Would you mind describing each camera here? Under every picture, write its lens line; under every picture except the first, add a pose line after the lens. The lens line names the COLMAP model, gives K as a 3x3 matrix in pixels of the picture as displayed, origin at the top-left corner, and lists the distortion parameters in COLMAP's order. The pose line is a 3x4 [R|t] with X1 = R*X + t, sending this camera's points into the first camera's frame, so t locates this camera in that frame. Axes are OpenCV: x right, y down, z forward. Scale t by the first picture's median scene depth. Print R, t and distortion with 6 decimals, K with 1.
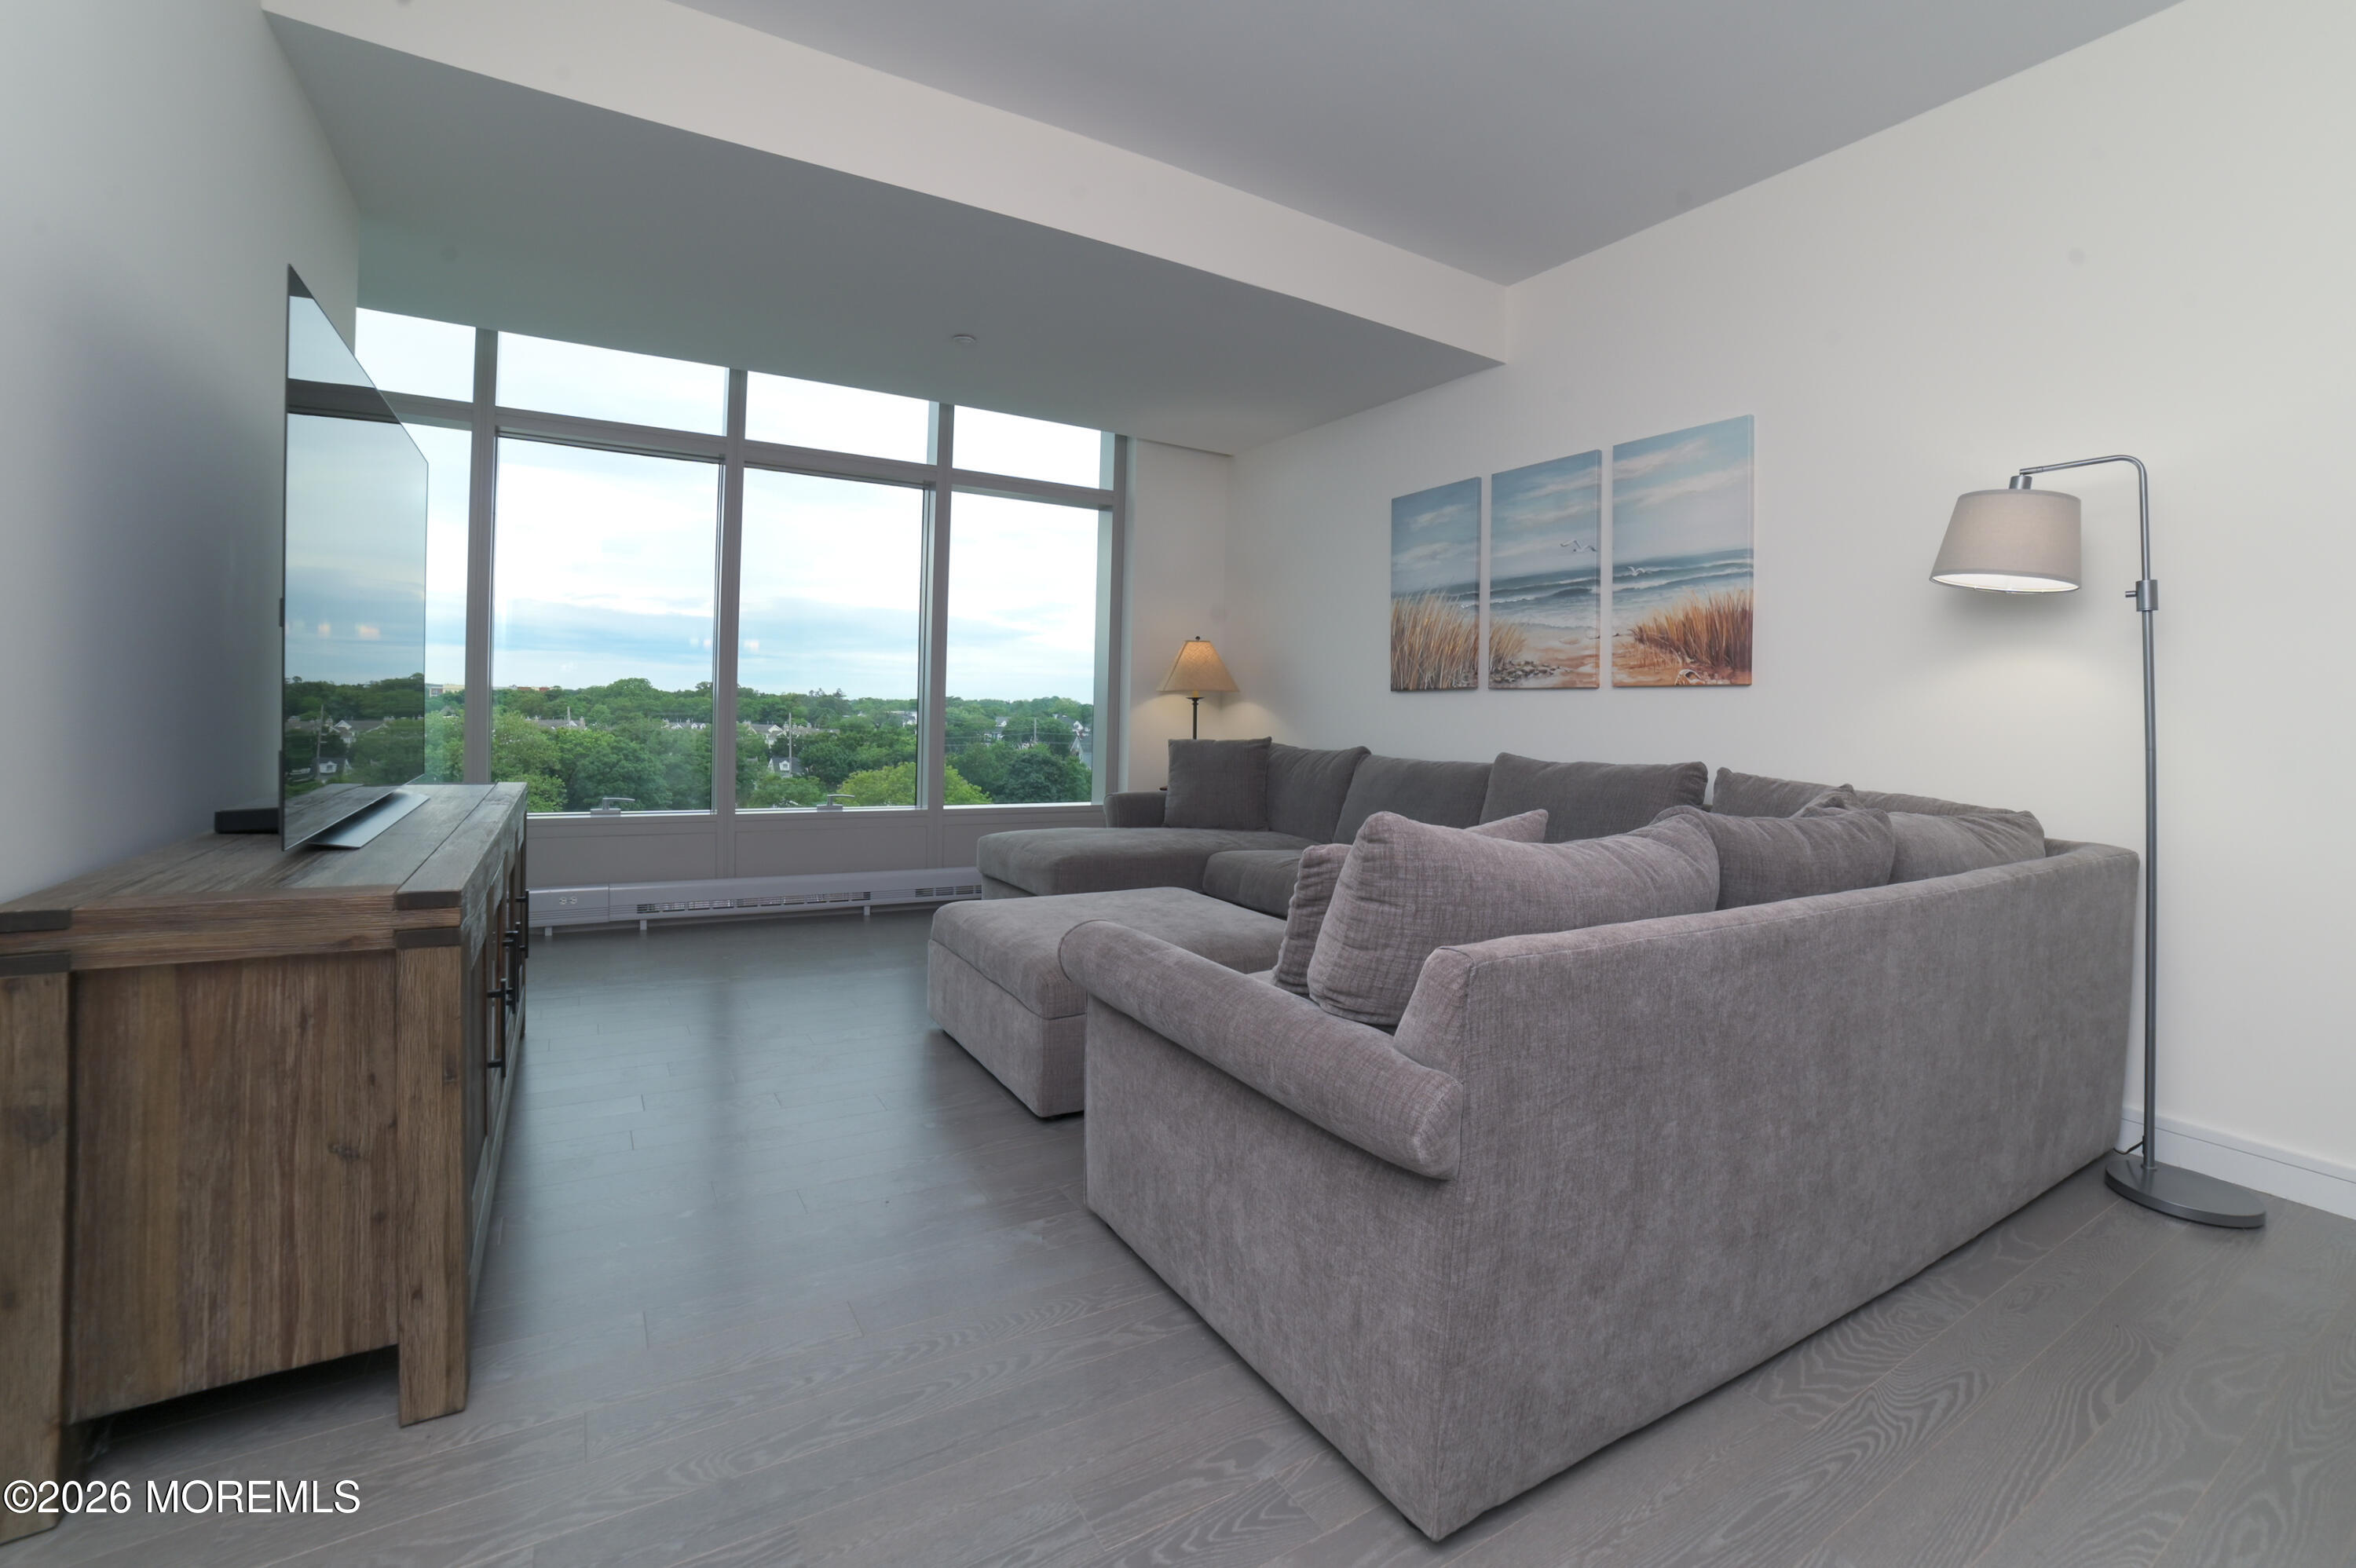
lens RADIAL K [[1004.6, 0, 1182.1], [0, 1004.6, 720.2], [0, 0, 1]] dist [-0.073099, 0.015393]
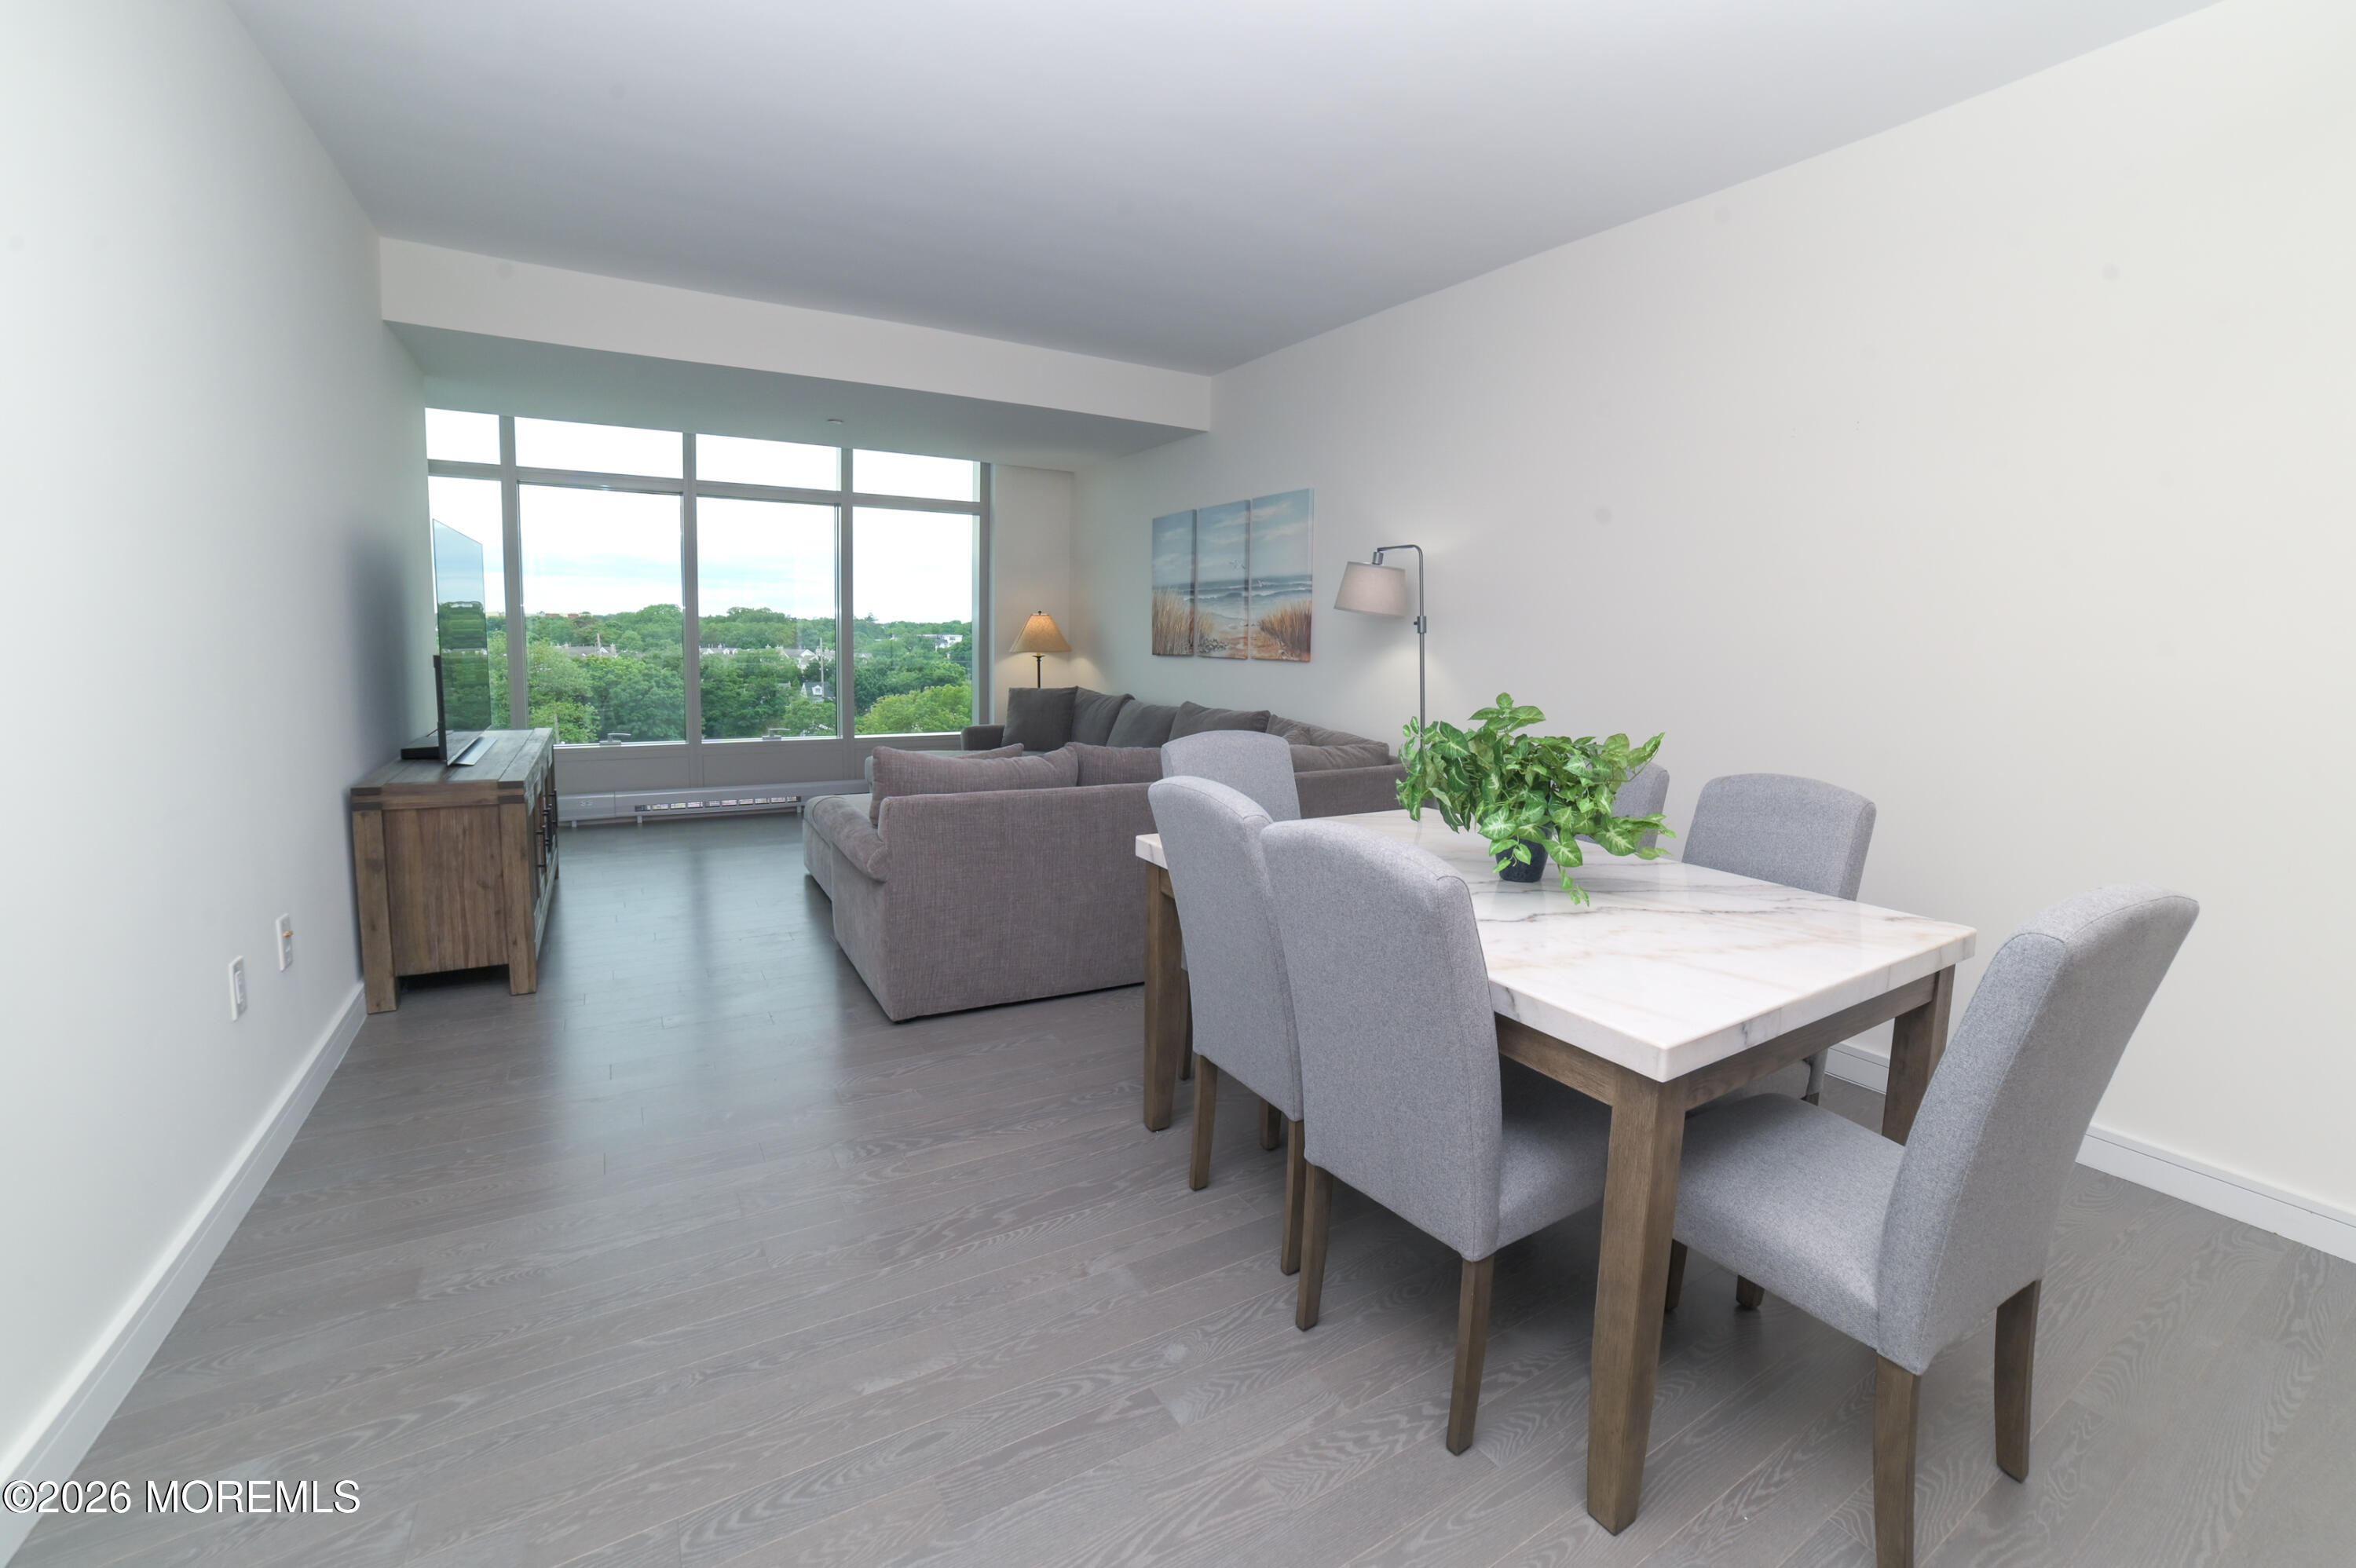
lens RADIAL K [[1007.9, 0, 1249.4], [0, 1007.9, 741.5], [0, 0, 1]] dist [-0.066020, 0.000307]
pose [[0.999719, -0.004586, 0.023245, 0.363307], [0.002249, 0.995025, 0.099601, -0.056895], [-0.023586, -0.099521, 0.994756, -0.519019]]
